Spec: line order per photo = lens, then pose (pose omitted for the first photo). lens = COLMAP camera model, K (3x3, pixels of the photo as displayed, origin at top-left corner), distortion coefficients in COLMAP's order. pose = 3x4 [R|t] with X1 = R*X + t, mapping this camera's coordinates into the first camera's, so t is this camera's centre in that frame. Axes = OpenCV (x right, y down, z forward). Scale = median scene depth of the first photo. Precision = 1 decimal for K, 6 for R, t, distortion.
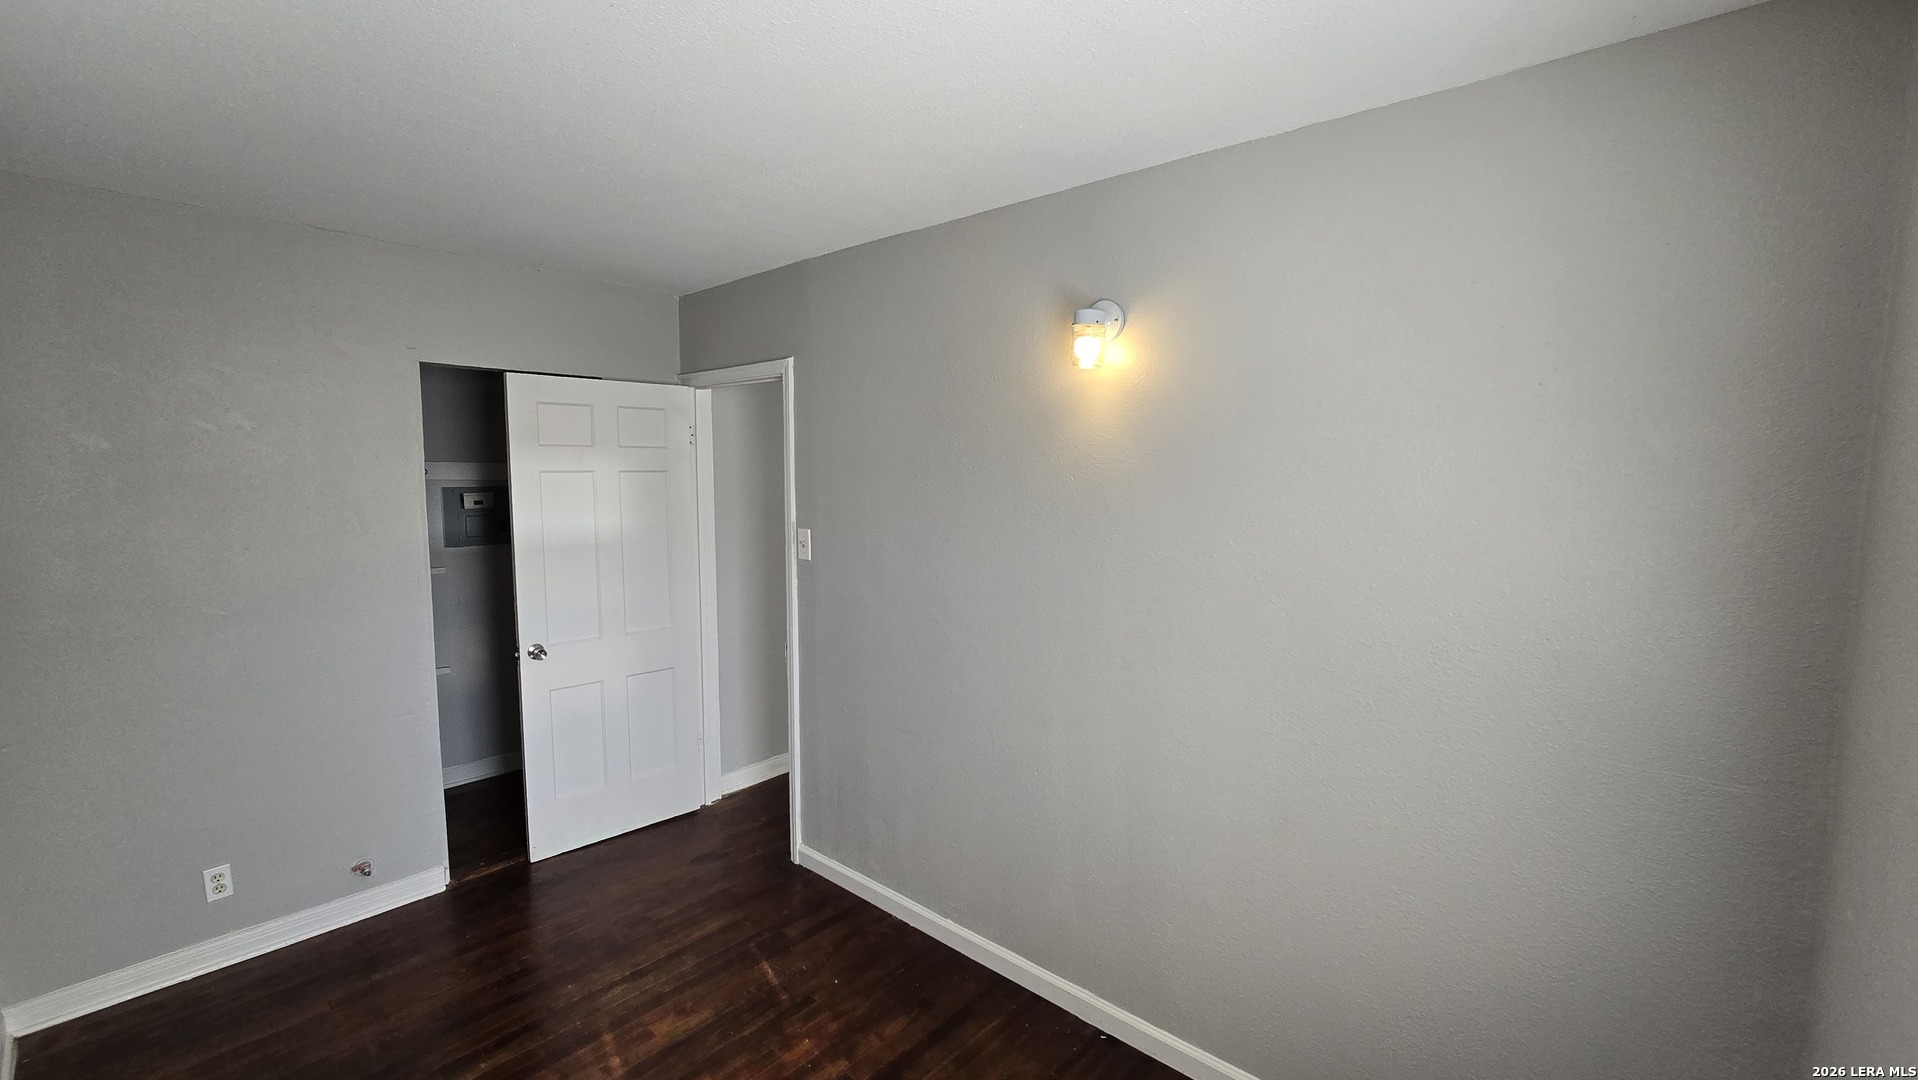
lens RADIAL K [[783.5, 0, 961.7], [0, 783.5, 542.8], [0, 0, 1]] dist [-0.001539, -0.000242]
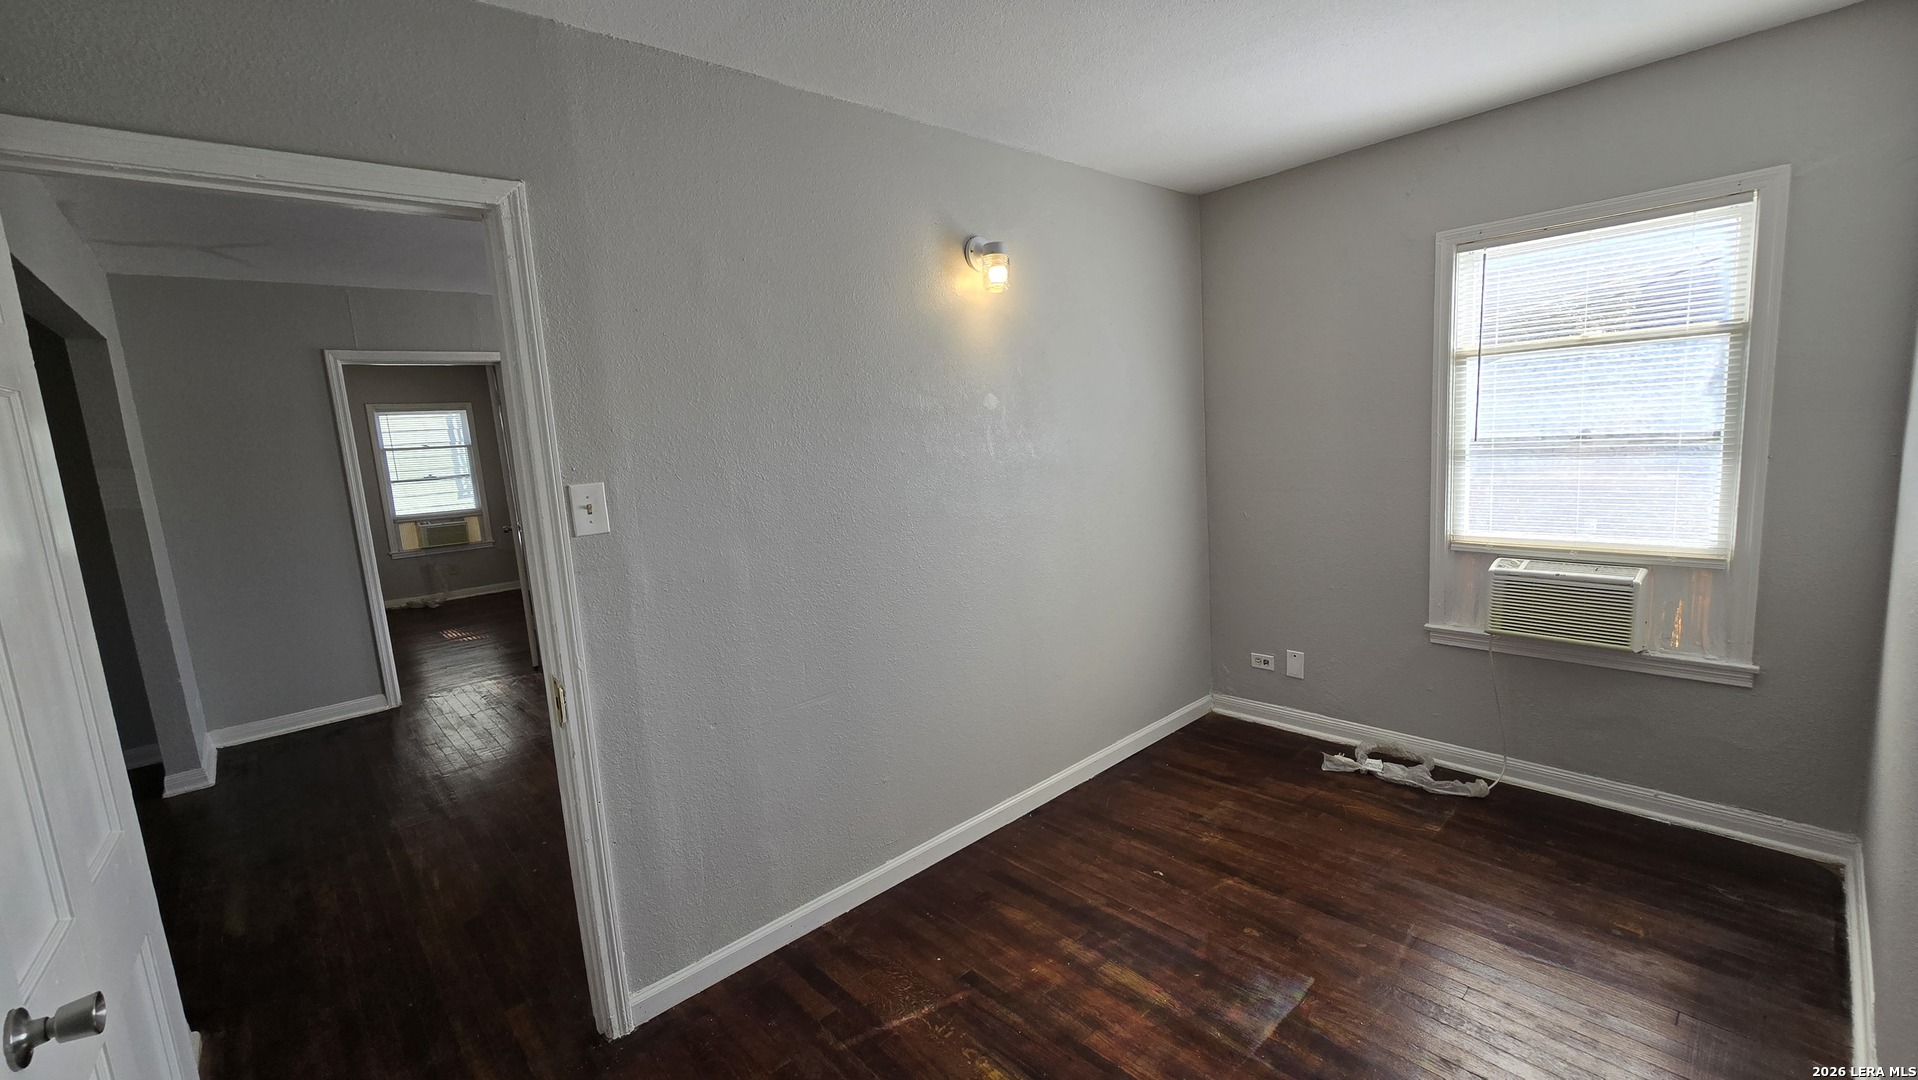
lens RADIAL K [[783.5, 0, 961.7], [0, 783.5, 542.8], [0, 0, 1]] dist [-0.001539, -0.000242]
pose [[0.098918, -0.153050, 0.983255, -0.991181], [0.159244, 0.977802, 0.136181, -0.010867], [-0.982271, 0.143106, 0.121094, 0.838958]]
